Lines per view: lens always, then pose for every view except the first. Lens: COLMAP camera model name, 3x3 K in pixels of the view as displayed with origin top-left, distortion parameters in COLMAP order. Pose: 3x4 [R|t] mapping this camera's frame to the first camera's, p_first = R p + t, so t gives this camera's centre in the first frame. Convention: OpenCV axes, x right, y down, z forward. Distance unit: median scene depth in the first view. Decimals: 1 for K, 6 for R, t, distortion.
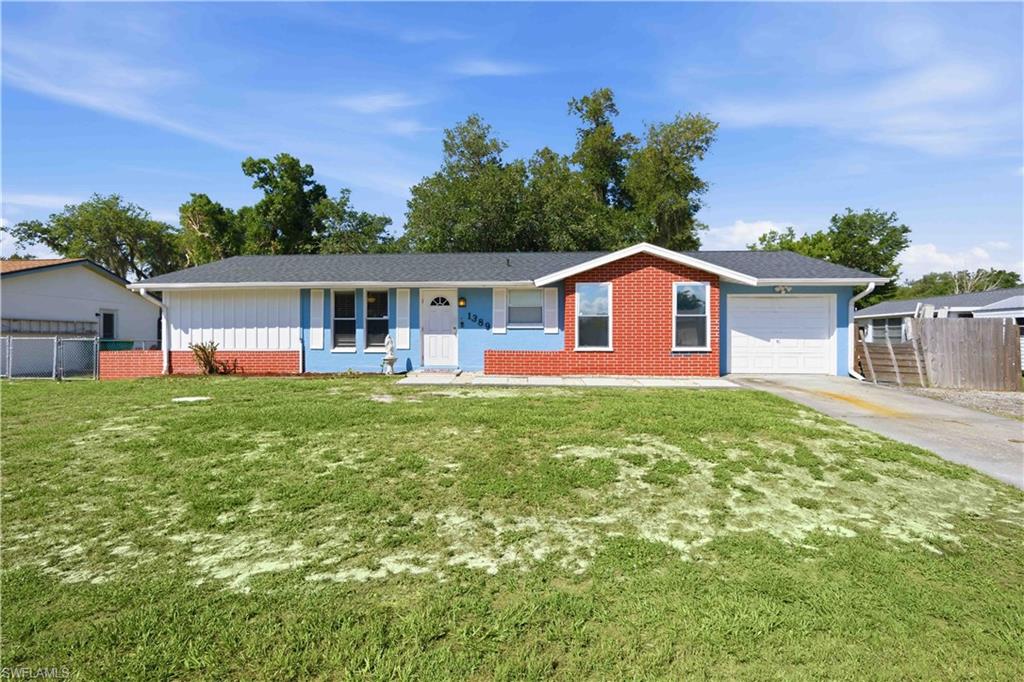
lens RADIAL K [[490.6, 0, 512.6], [0, 490.6, 341.2], [0, 0, 1]] dist [-0.020999, -0.000074]
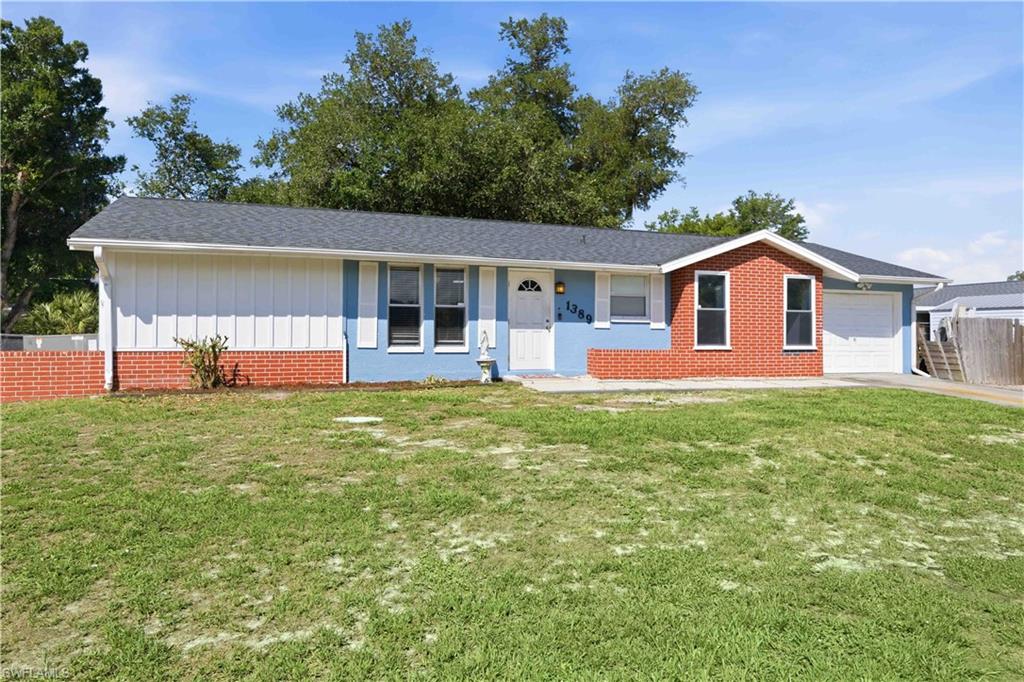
lens RADIAL K [[689.1, 0, 511.7], [0, 689.1, 341.4], [0, 0, 1]] dist [-0.013676, -0.001701]
pose [[0.915005, 0.002536, 0.403435, -0.612178], [-0.005226, 0.999971, 0.005566, 0.000227], [-0.403409, -0.007202, 0.914992, 0.024487]]
